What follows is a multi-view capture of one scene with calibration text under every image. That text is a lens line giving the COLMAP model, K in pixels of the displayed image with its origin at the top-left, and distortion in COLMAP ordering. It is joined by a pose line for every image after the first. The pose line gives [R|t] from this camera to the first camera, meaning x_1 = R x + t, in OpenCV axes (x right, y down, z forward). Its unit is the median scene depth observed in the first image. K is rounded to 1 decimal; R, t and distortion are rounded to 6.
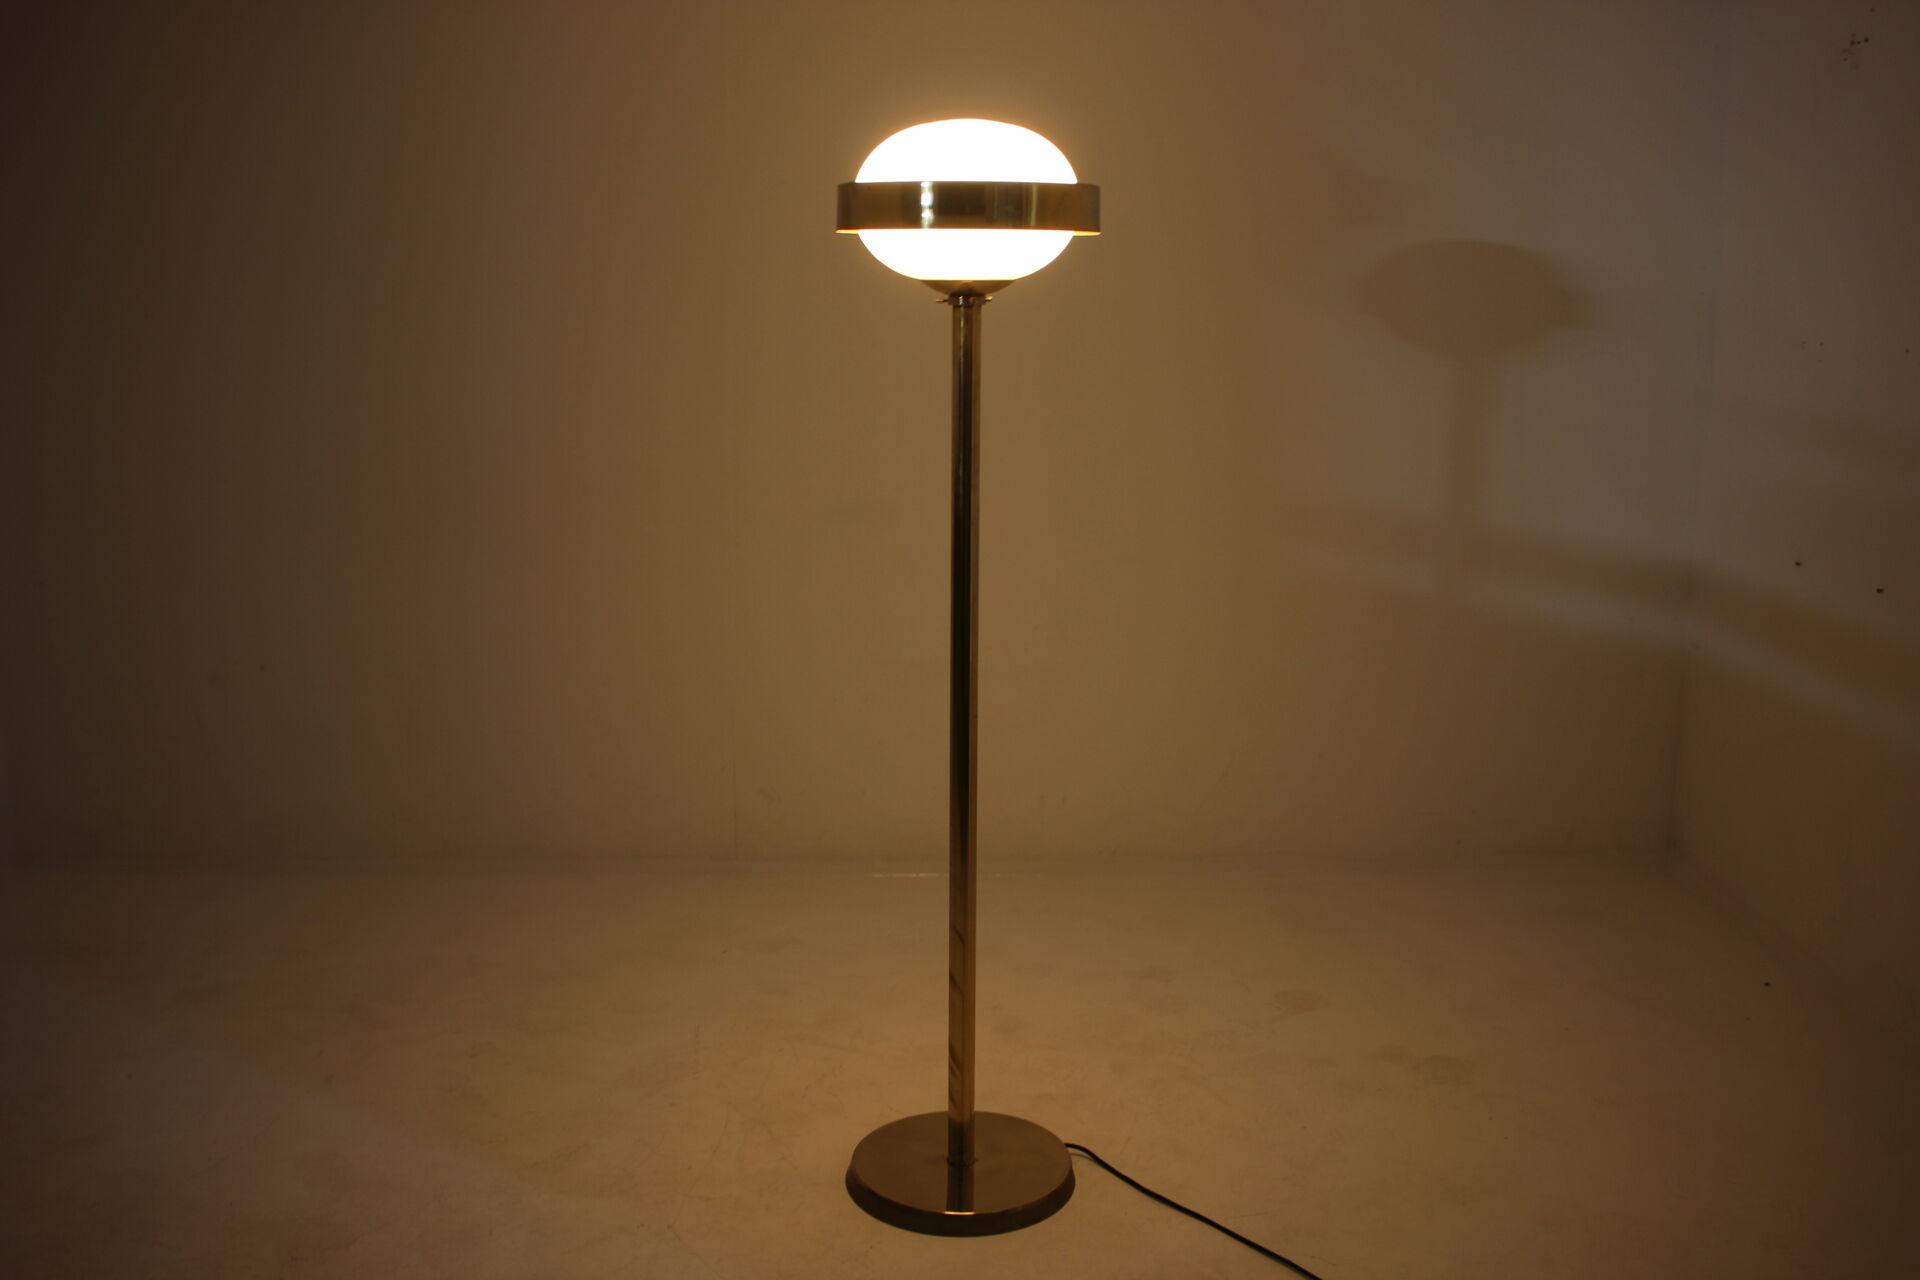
lens RADIAL K [[1839.2, 0, 960.0], [0, 1839.2, 640.0], [0, 0, 1]] dist [-0.057733, 0.006695]
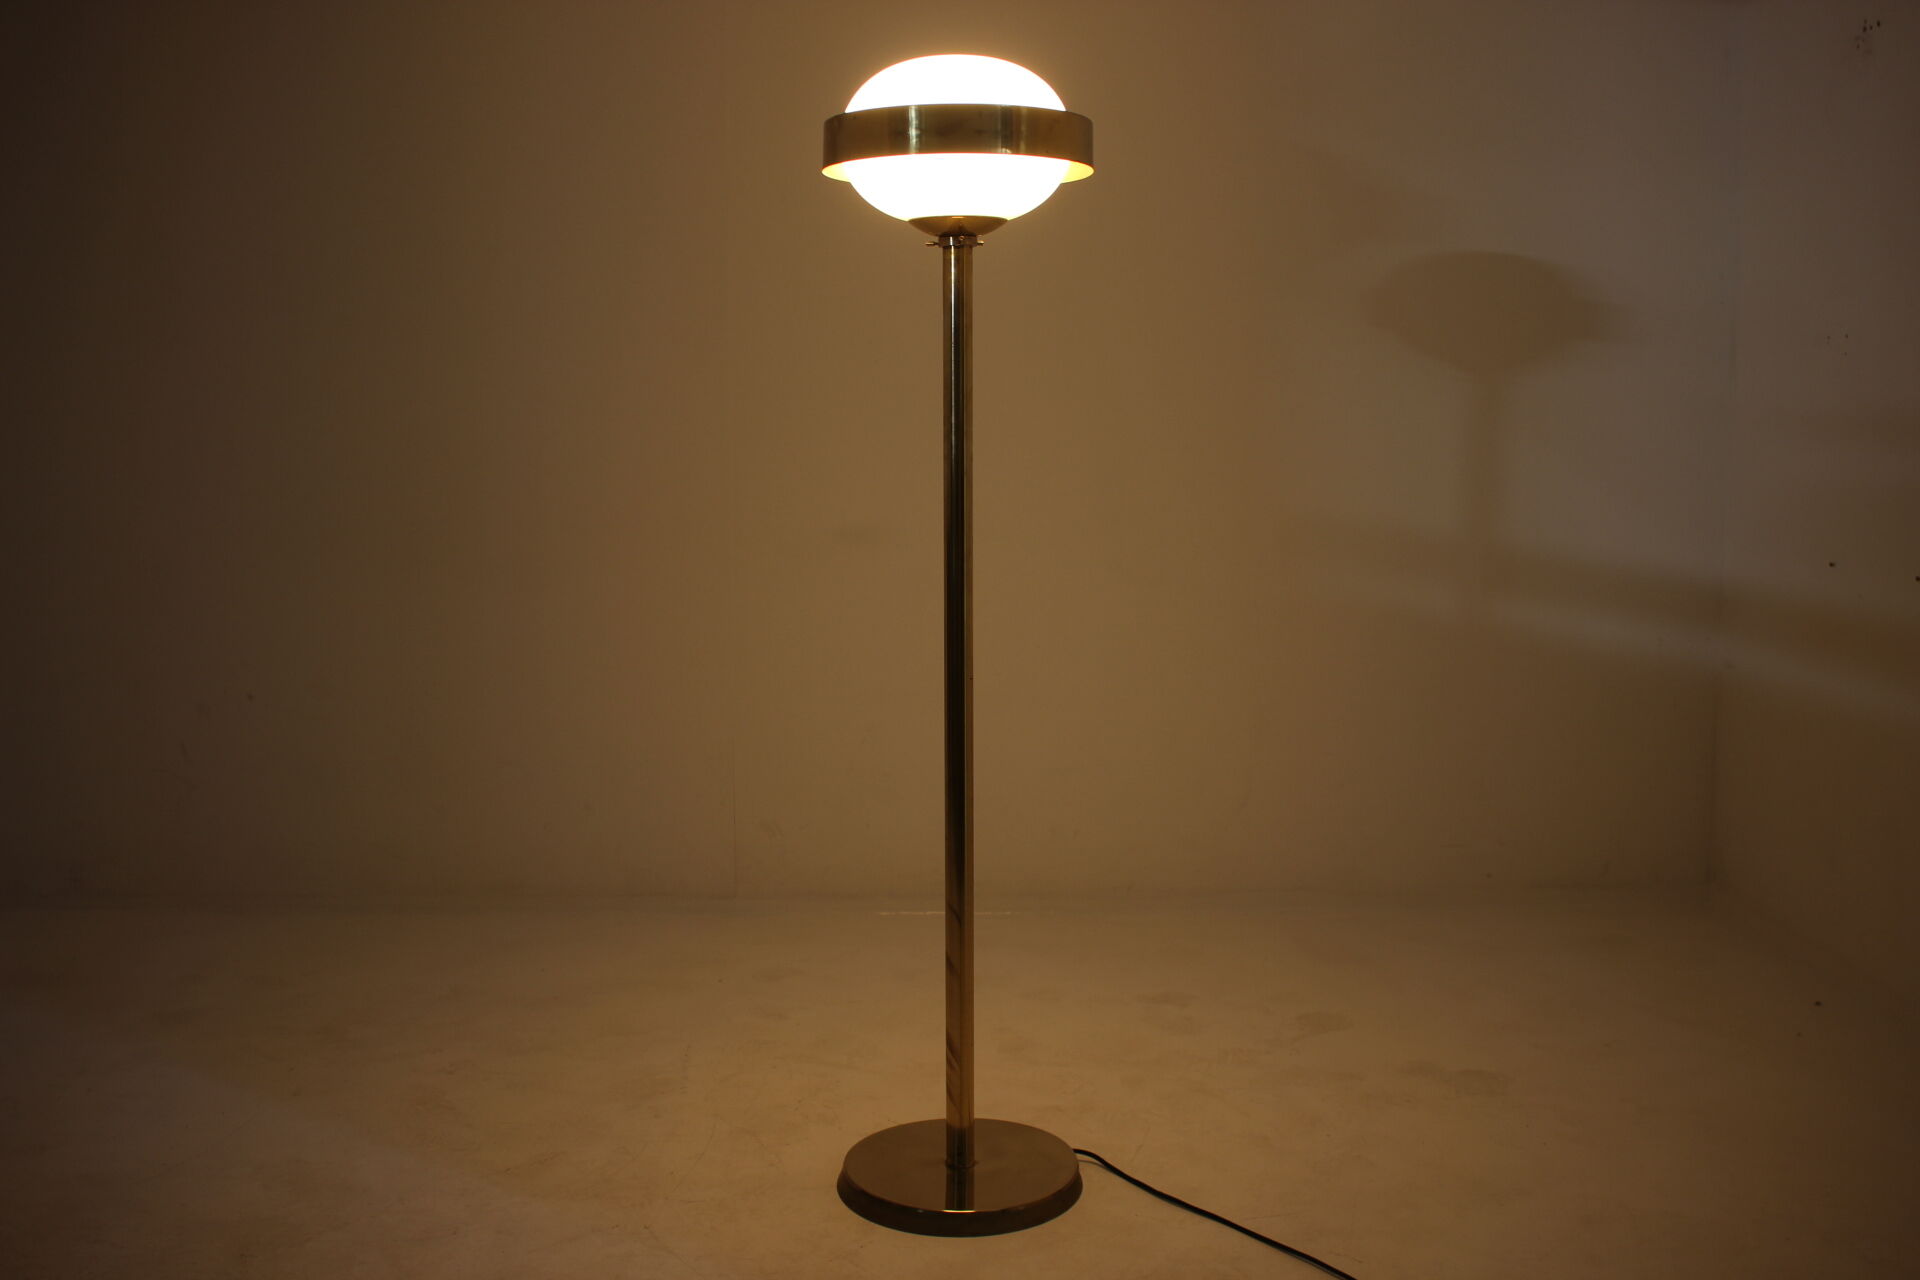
lens RADIAL K [[1839.2, 0, 960.0], [0, 1839.2, 640.0], [0, 0, 1]] dist [-0.057733, 0.006695]
pose [[0.999859, -0.006981, -0.015269, 0.016763], [0.005752, 0.996849, -0.079110, 0.092837], [0.015773, 0.079011, 0.996749, 0.046458]]
